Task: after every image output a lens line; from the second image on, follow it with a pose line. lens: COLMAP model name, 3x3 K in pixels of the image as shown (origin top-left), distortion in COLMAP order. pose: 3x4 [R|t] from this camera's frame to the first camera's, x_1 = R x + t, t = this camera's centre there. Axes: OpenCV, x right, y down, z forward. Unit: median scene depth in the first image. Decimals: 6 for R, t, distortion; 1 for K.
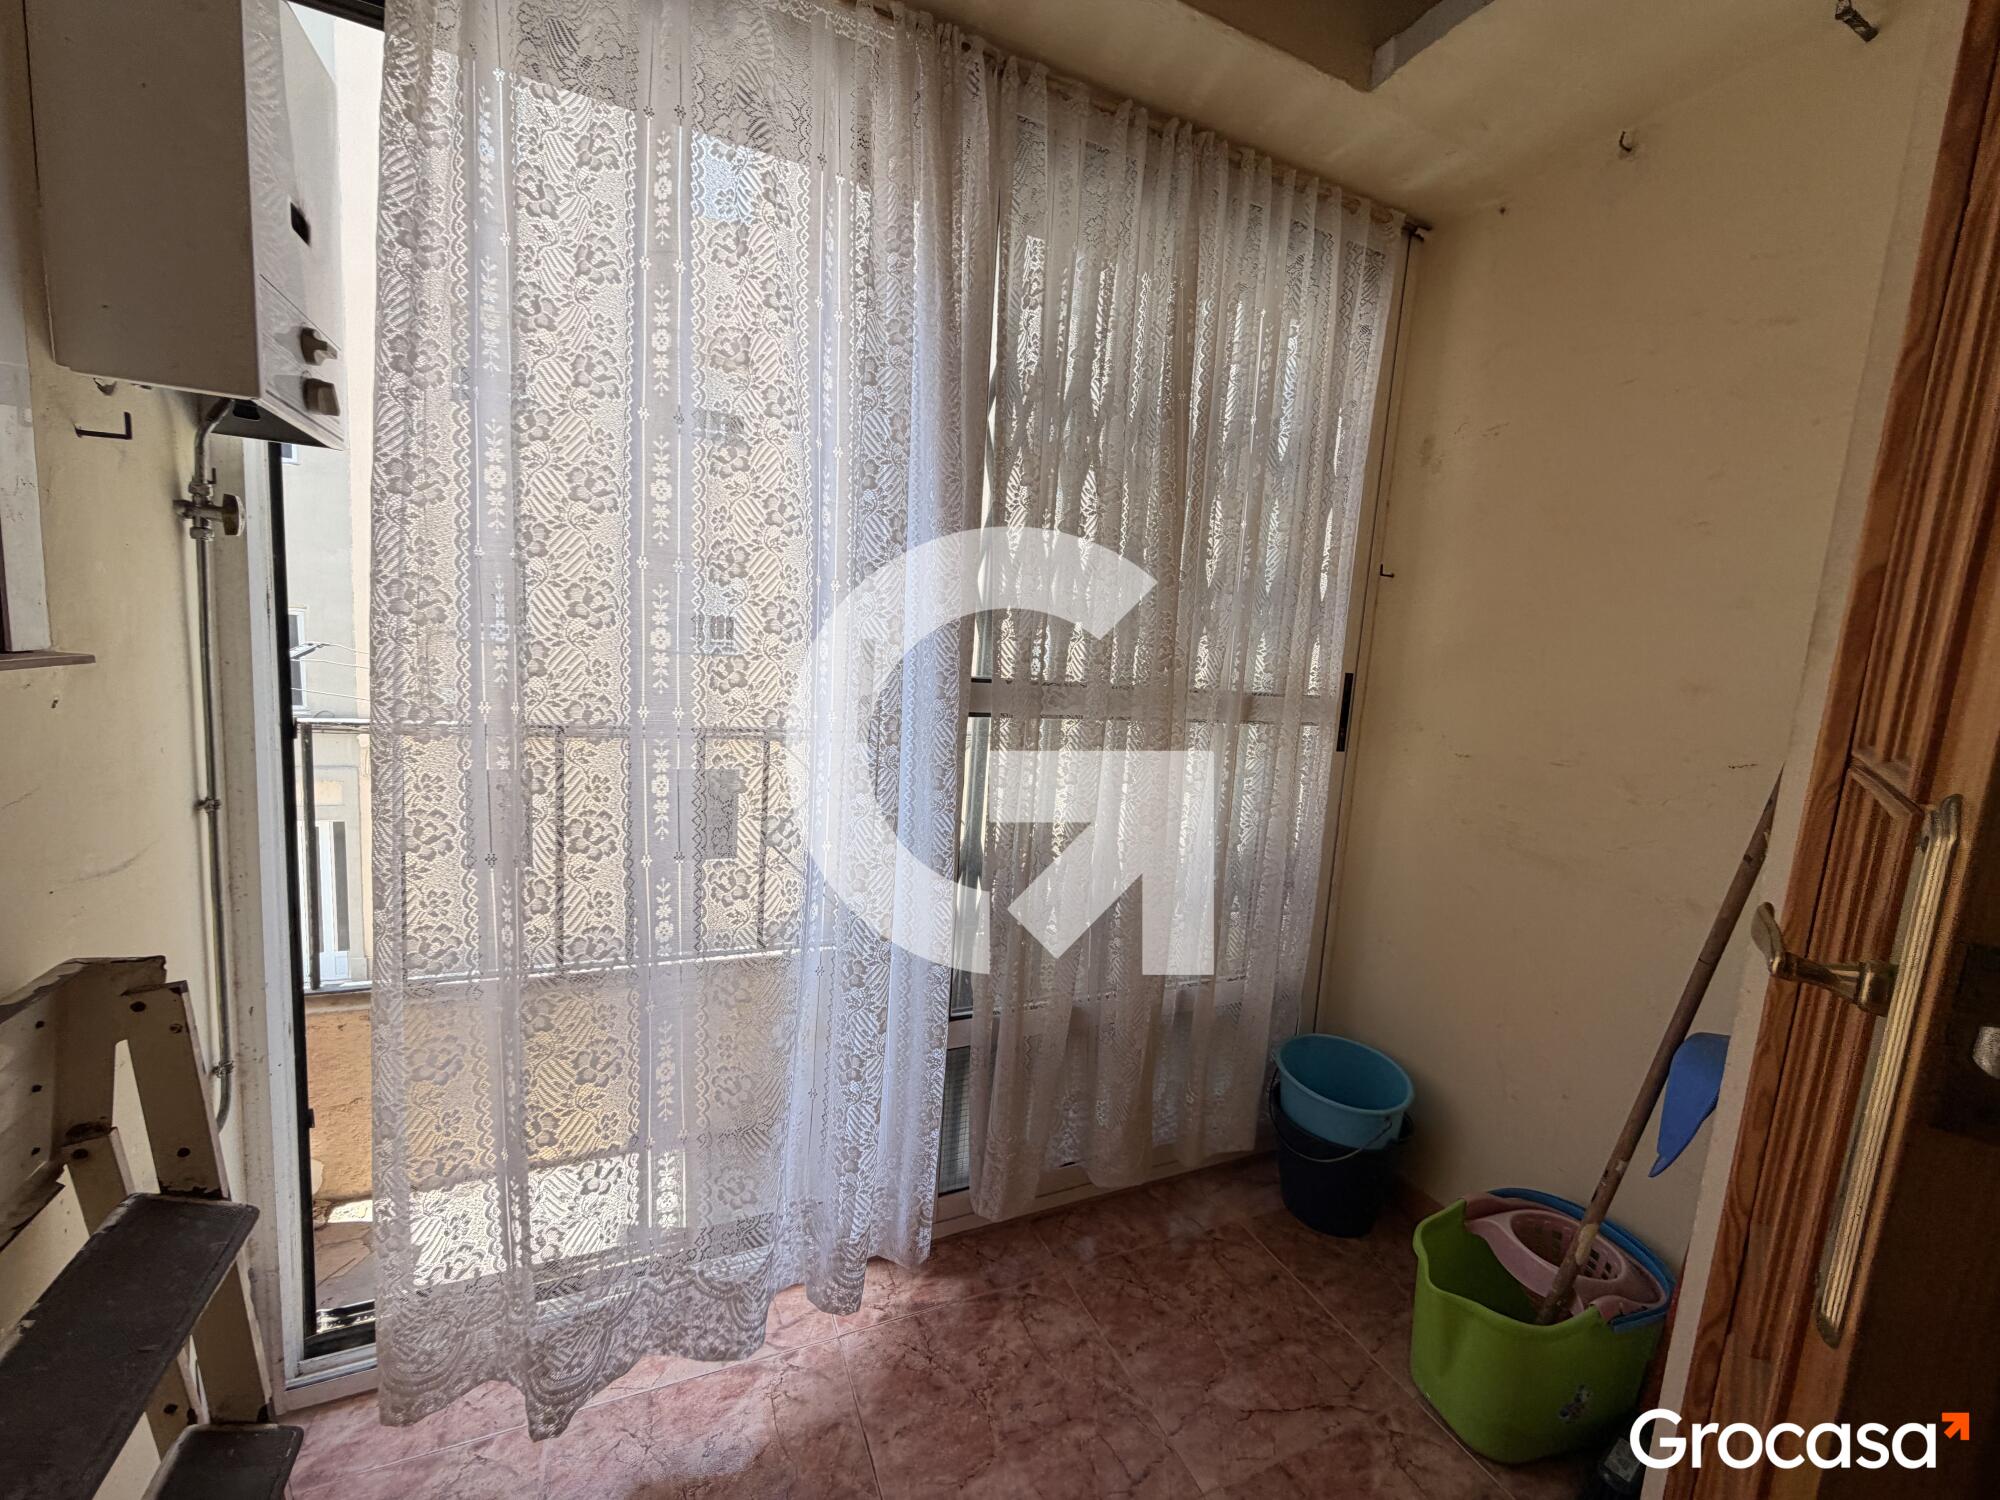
lens RADIAL K [[798.9, 0, 1000.0], [0, 798.9, 747.8], [0, 0, 1]] dist [0.000246, 0.000734]
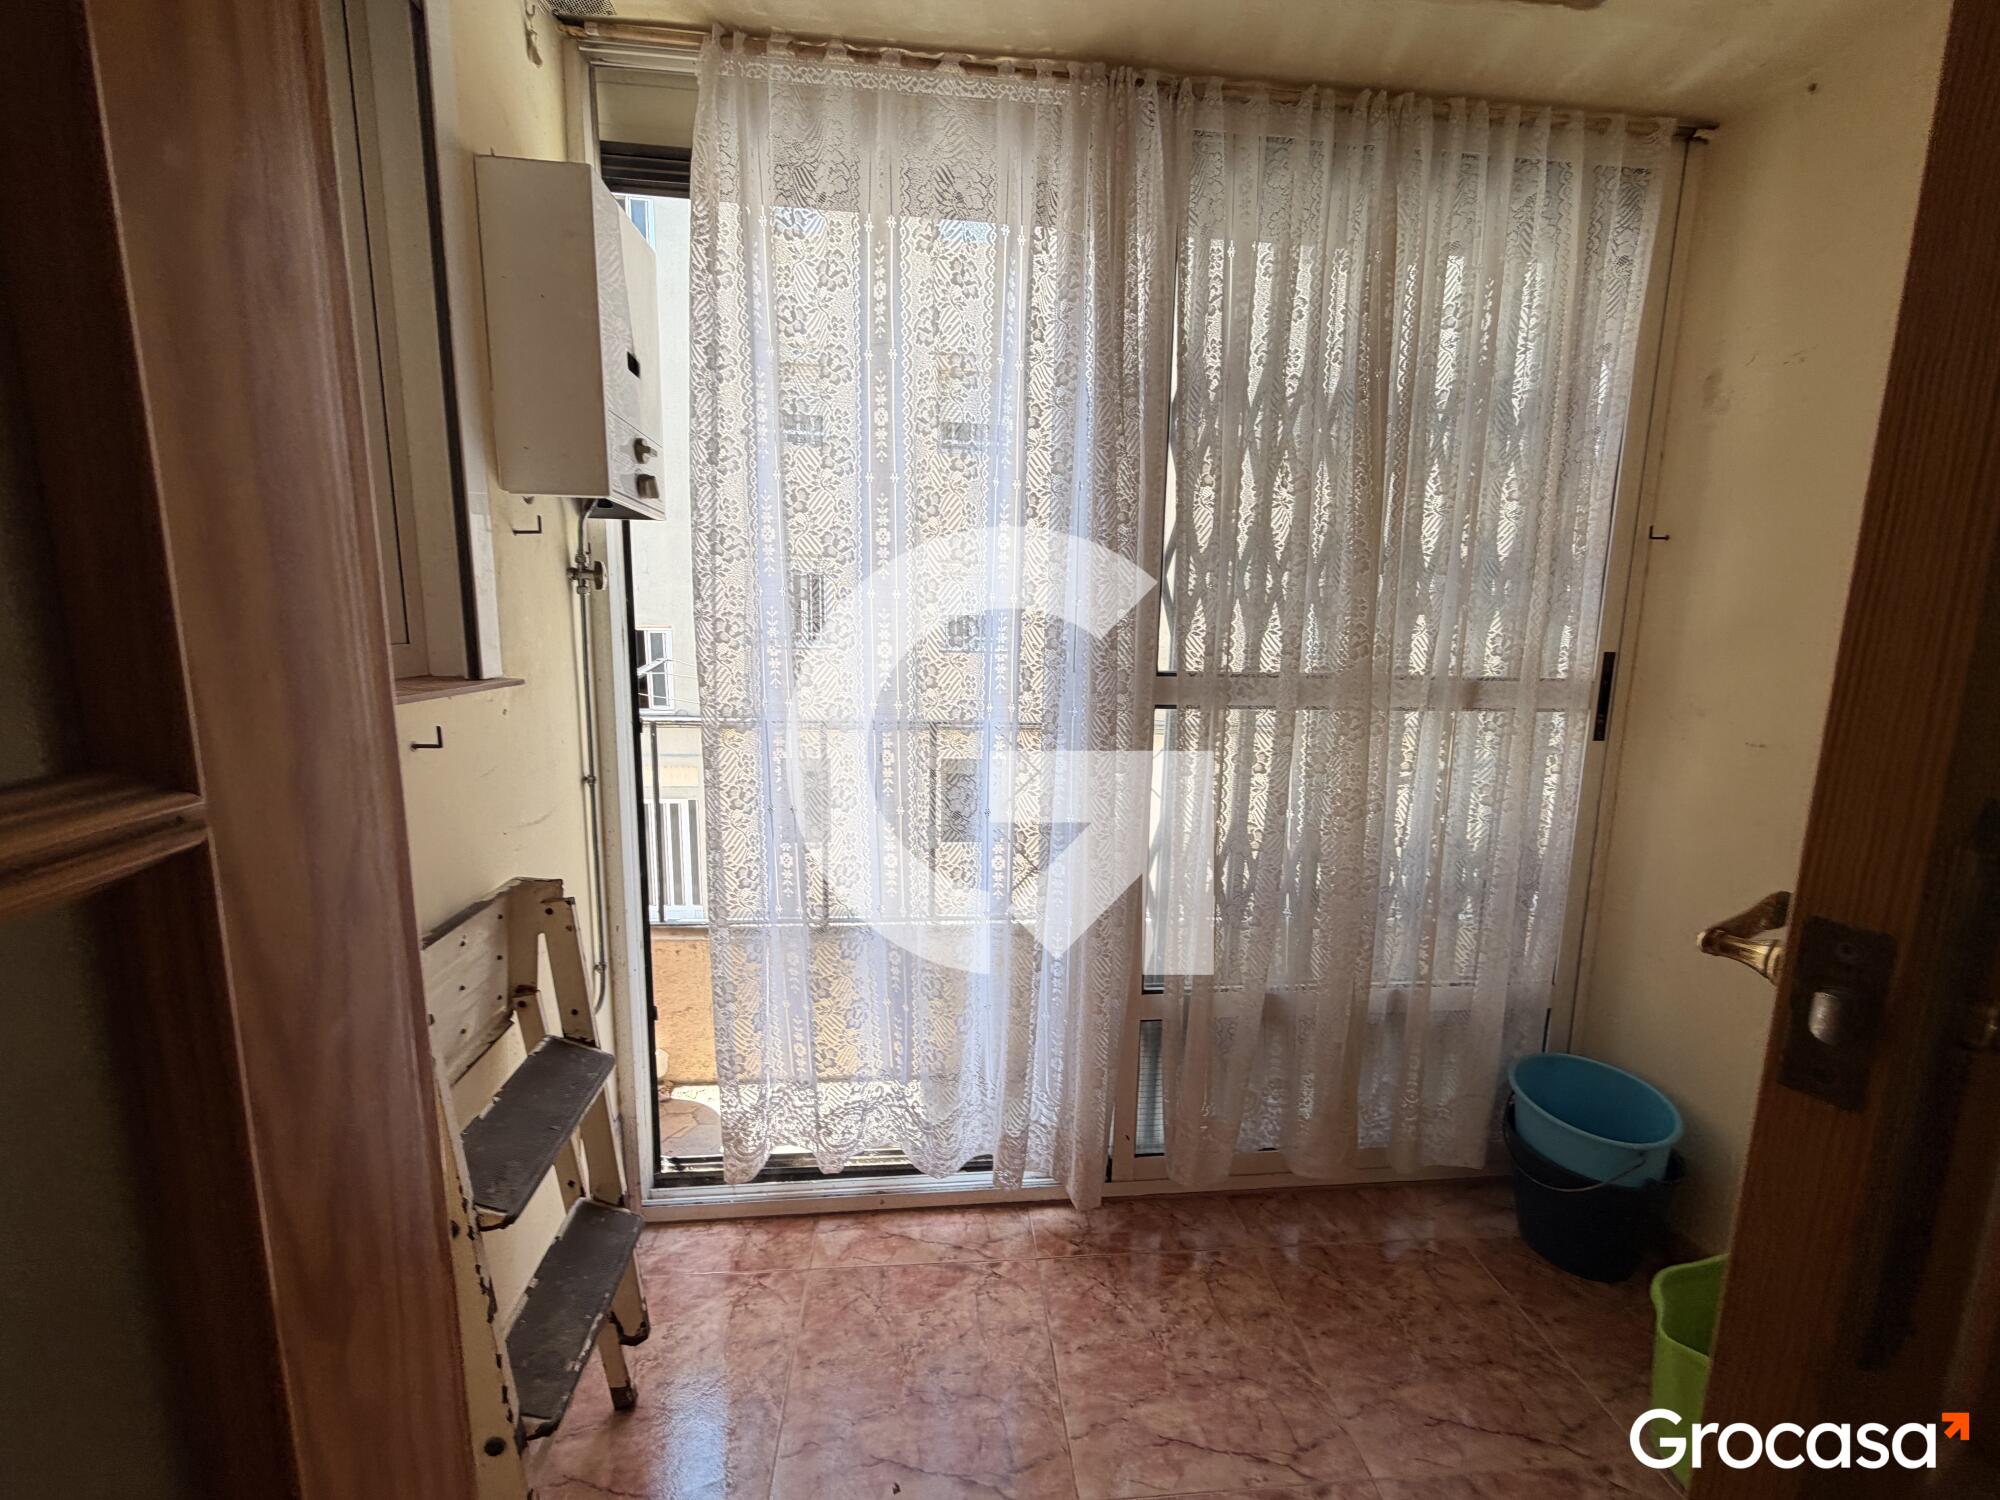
lens RADIAL K [[798.0, 0, 993.7], [0, 798.0, 751.5], [0, 0, 1]] dist [0.000782, -0.000335]
pose [[0.945777, 0.003340, -0.324799, 0.110582], [0.002441, 0.999846, 0.017390, -0.001323], [0.324806, -0.017240, 0.945623, -0.079368]]
